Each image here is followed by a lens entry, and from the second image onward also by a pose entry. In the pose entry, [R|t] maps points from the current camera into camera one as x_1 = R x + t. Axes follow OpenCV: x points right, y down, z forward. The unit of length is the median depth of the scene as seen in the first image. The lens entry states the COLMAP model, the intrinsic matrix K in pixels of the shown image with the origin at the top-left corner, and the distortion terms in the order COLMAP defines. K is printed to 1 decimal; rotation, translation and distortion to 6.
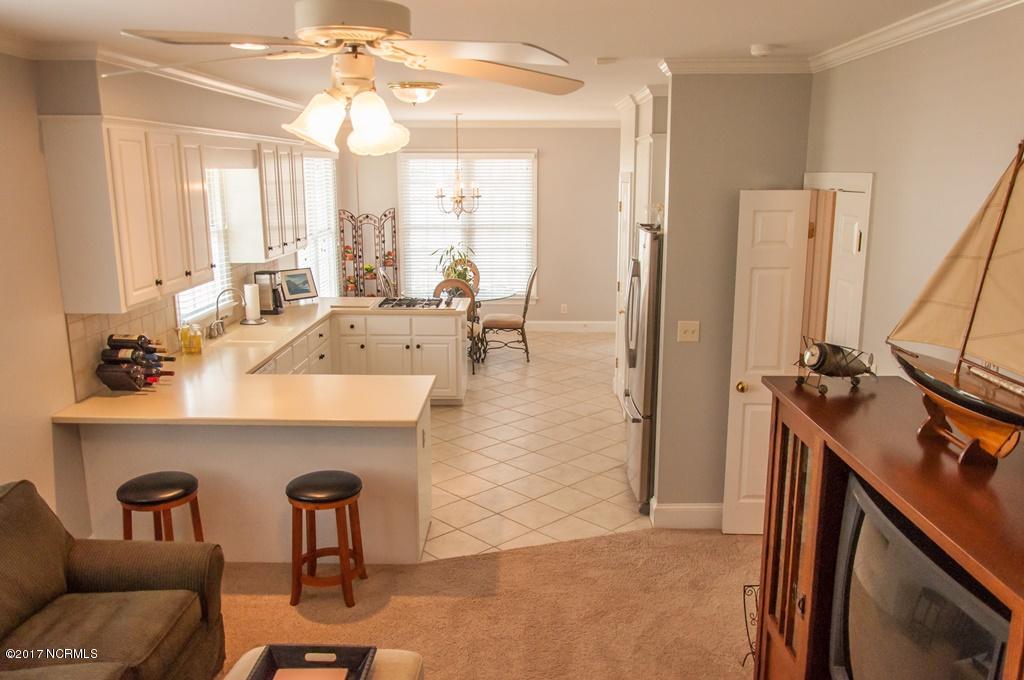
lens RADIAL K [[778.5, 0, 511.9], [0, 778.5, 342.2], [0, 0, 1]] dist [-0.012957, 0.009758]
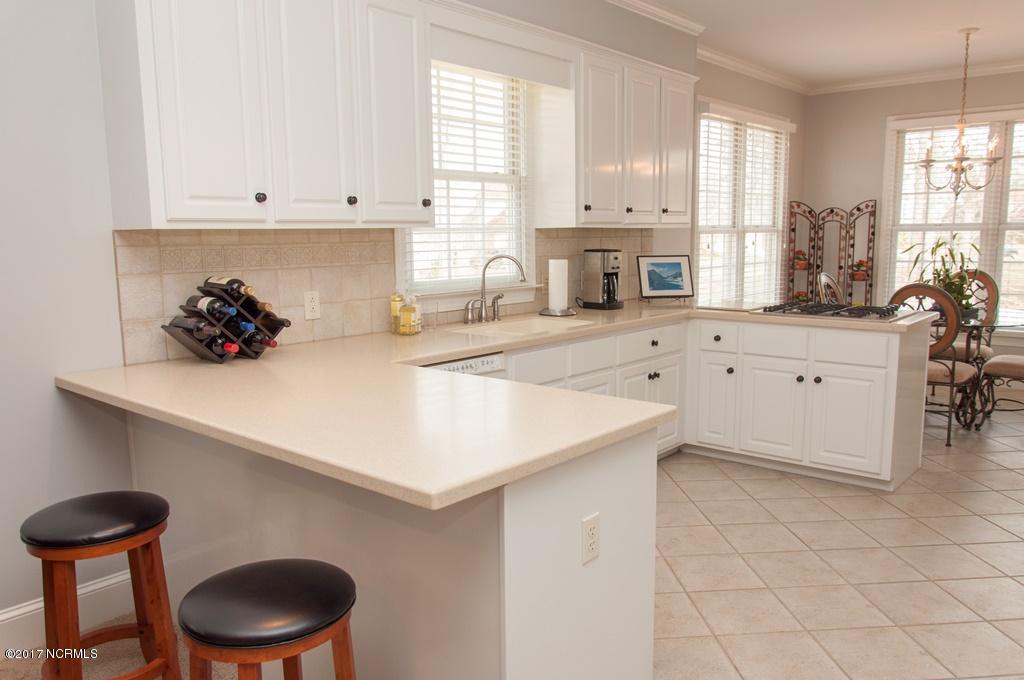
lens RADIAL K [[778.5, 0, 512.8], [0, 778.5, 348.4], [0, 0, 1]] dist [-0.012957, 0.009758]
pose [[0.777313, 0.085189, -0.623319, 0.047077], [-0.119530, 0.992740, -0.013383, 0.012007], [0.617654, 0.084908, 0.781853, 0.257538]]
